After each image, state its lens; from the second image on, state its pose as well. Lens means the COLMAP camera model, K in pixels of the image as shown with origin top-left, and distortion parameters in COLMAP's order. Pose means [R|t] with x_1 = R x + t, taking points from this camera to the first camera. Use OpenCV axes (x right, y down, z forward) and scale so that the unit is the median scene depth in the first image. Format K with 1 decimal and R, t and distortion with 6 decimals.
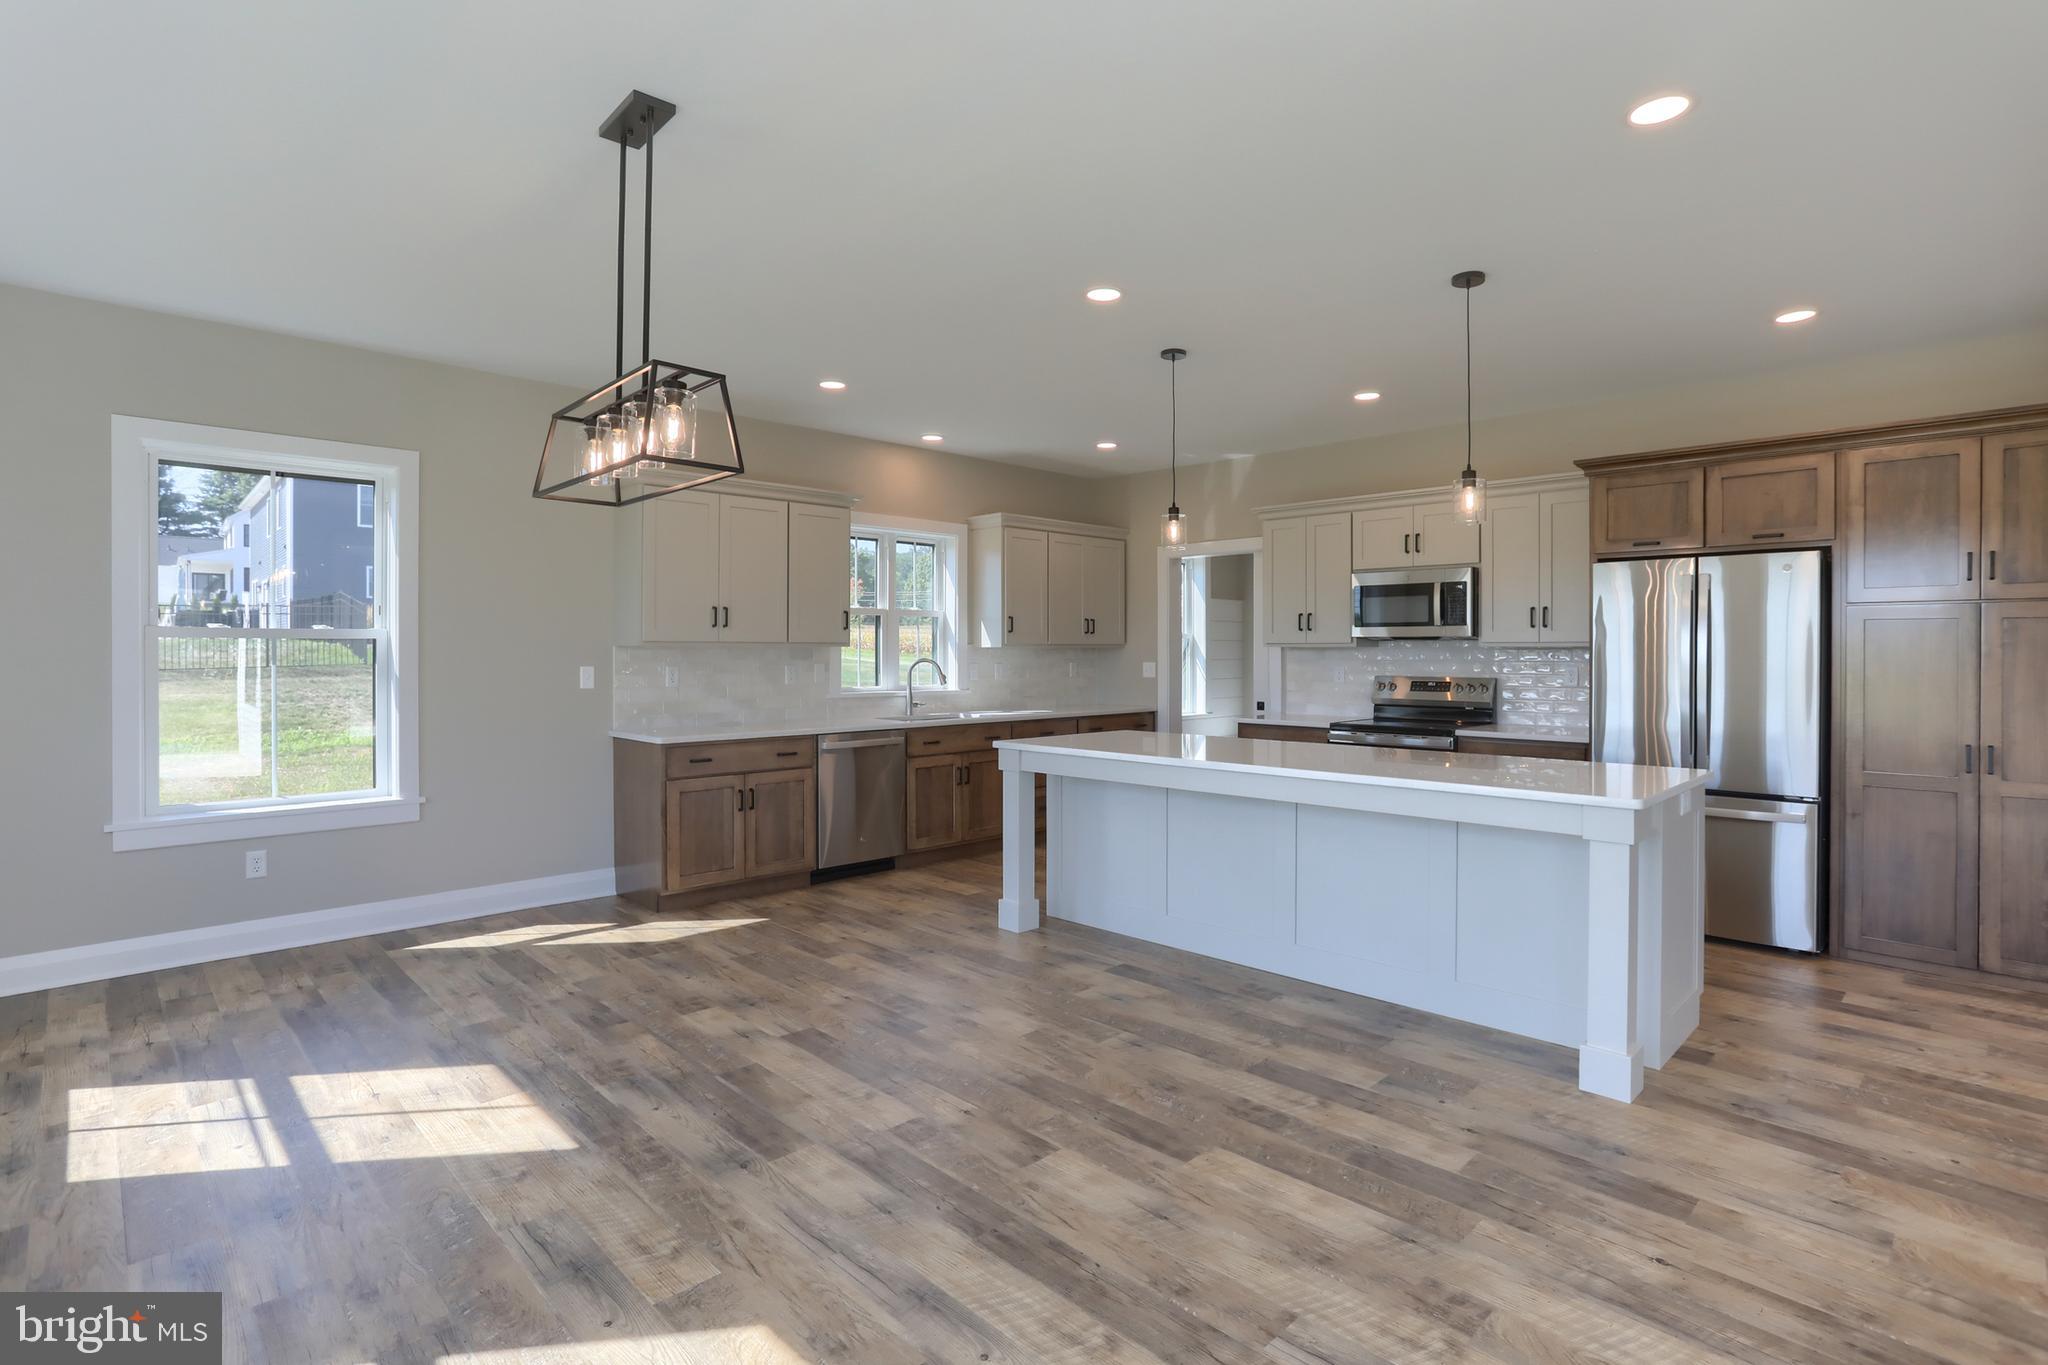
lens RADIAL K [[1004.7, 0, 1033.0], [0, 1004.7, 657.8], [0, 0, 1]] dist [-0.056890, 0.031287]
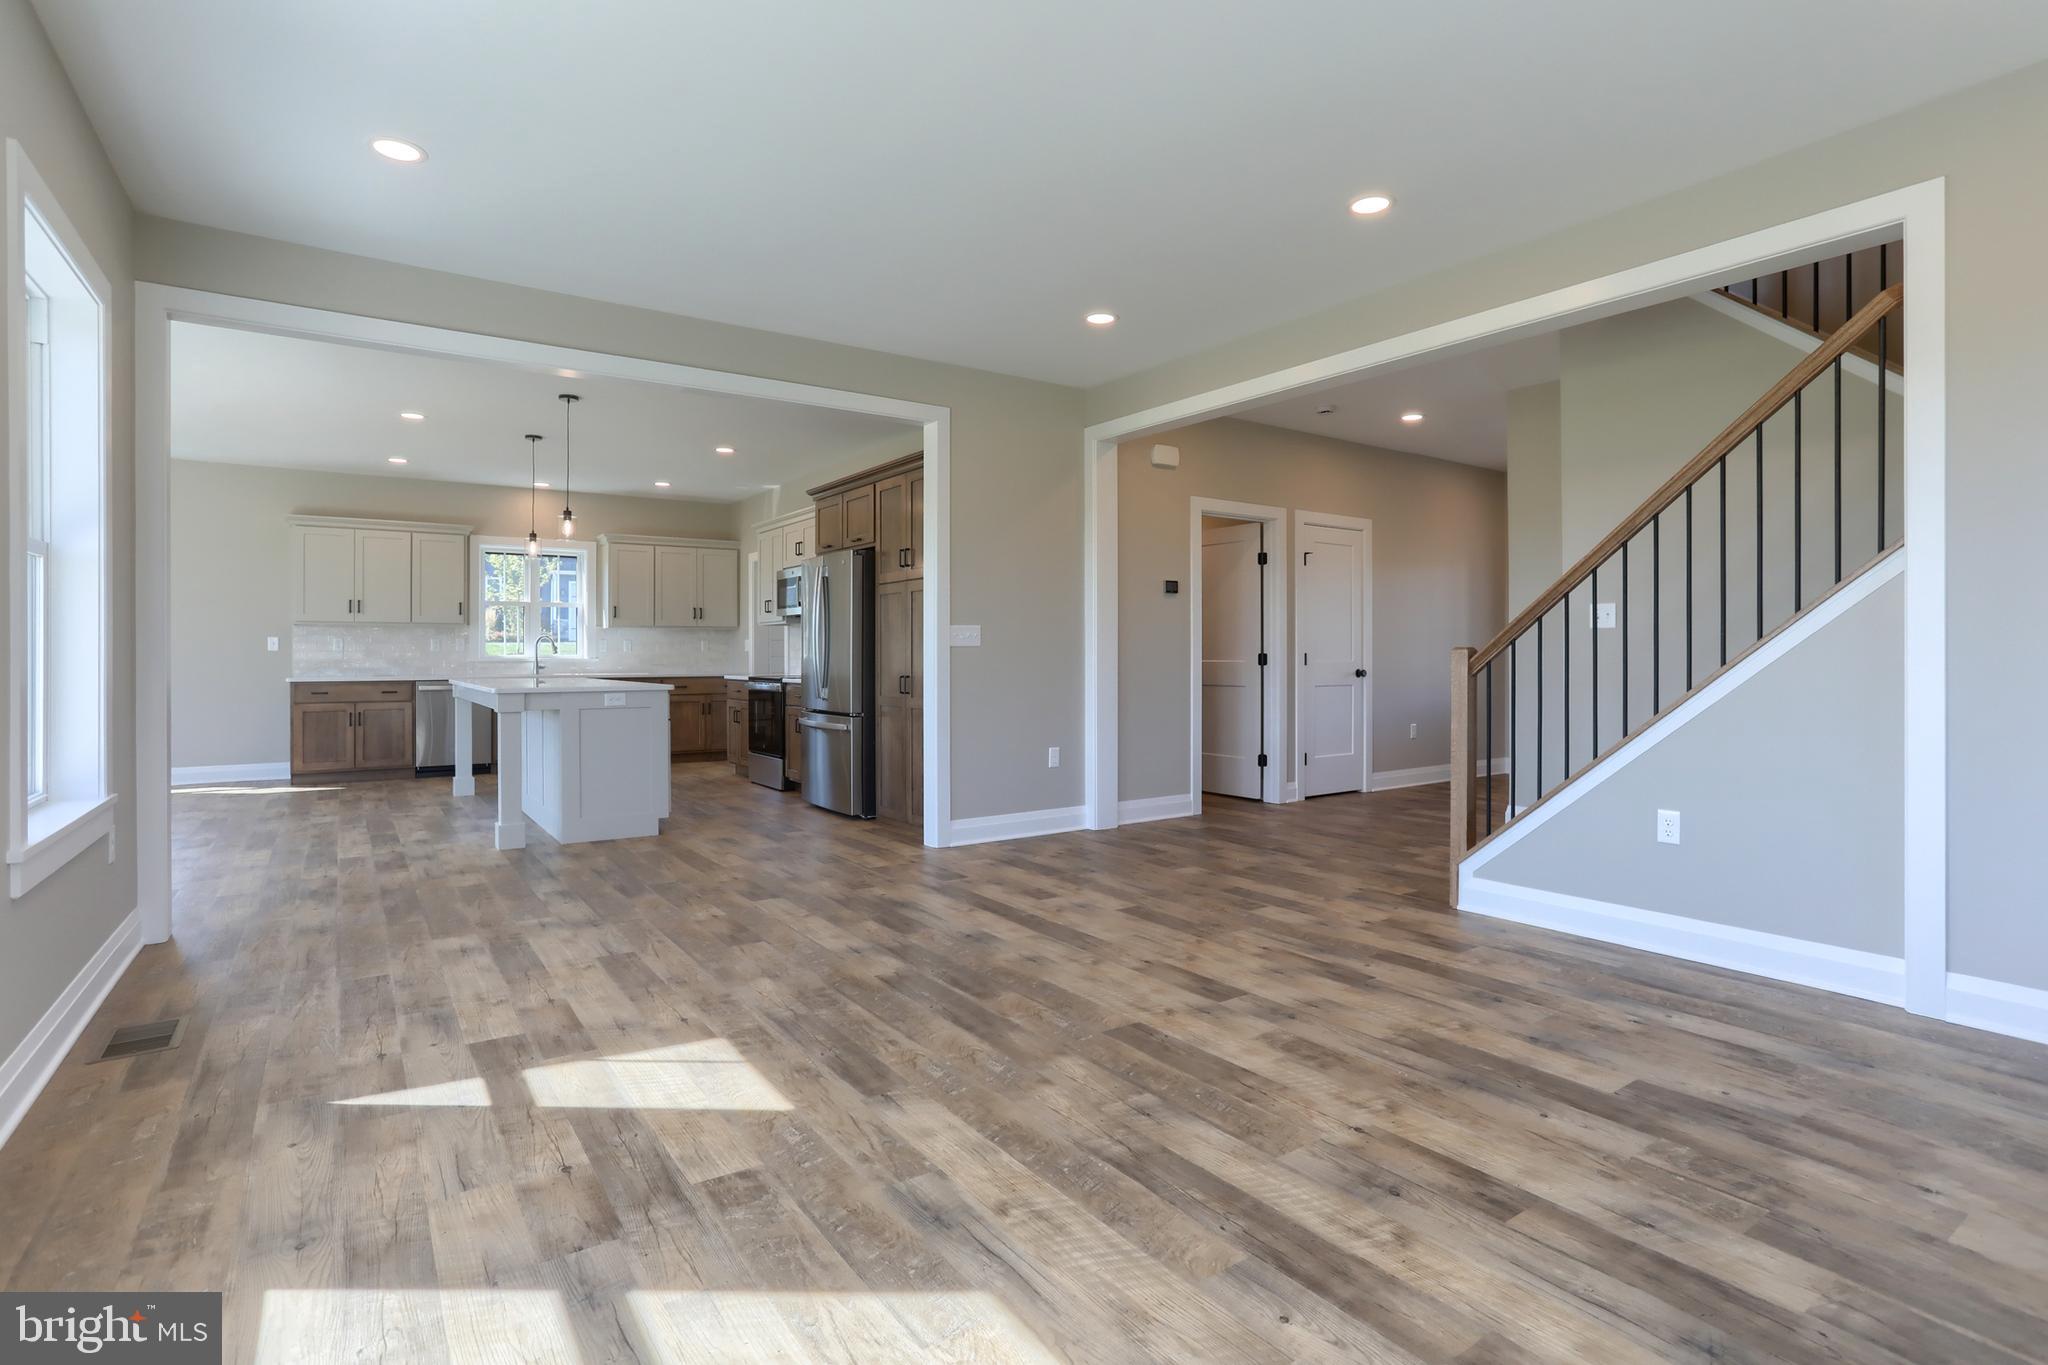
lens RADIAL K [[1004.7, 0, 1033.0], [0, 1004.7, 657.8], [0, 0, 1]] dist [-0.056890, 0.031287]
pose [[0.985885, -0.001820, -0.167415, 1.268682], [0.000944, 0.999985, -0.005316, 0.063735], [0.167422, 0.005083, 0.985872, -0.458238]]
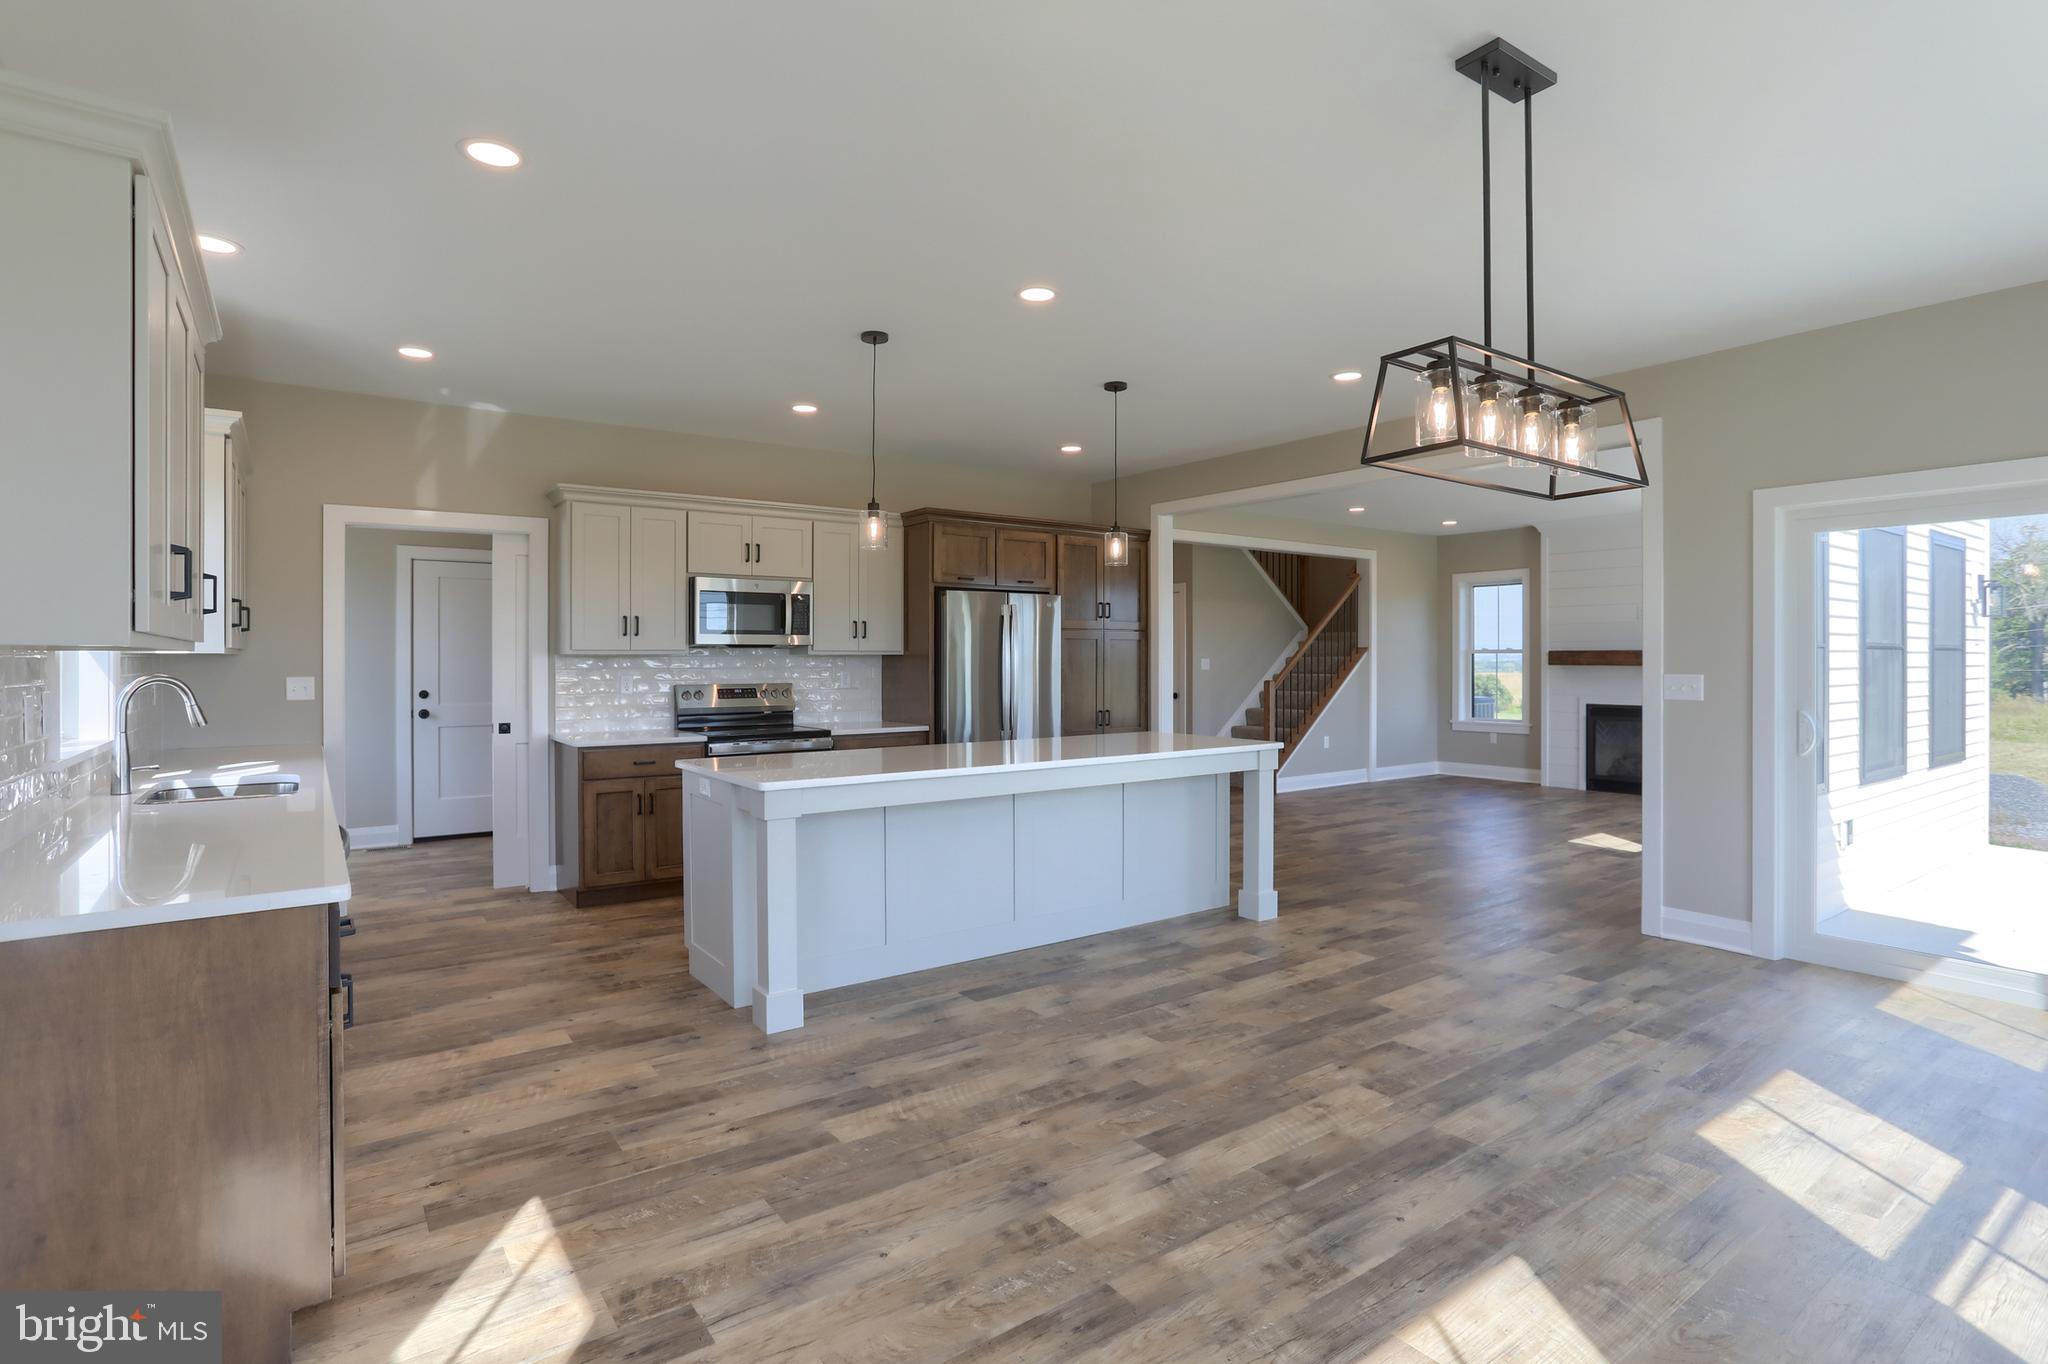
lens RADIAL K [[1016.2, 0, 1024.3], [0, 1016.2, 661.7], [0, 0, 1]] dist [-0.061240, 0.034030]
pose [[0.150685, -0.004840, 0.988570, -0.806663], [0.008452, 0.999958, 0.003608, -0.006542], [-0.988546, 0.007811, 0.150719, 0.767686]]
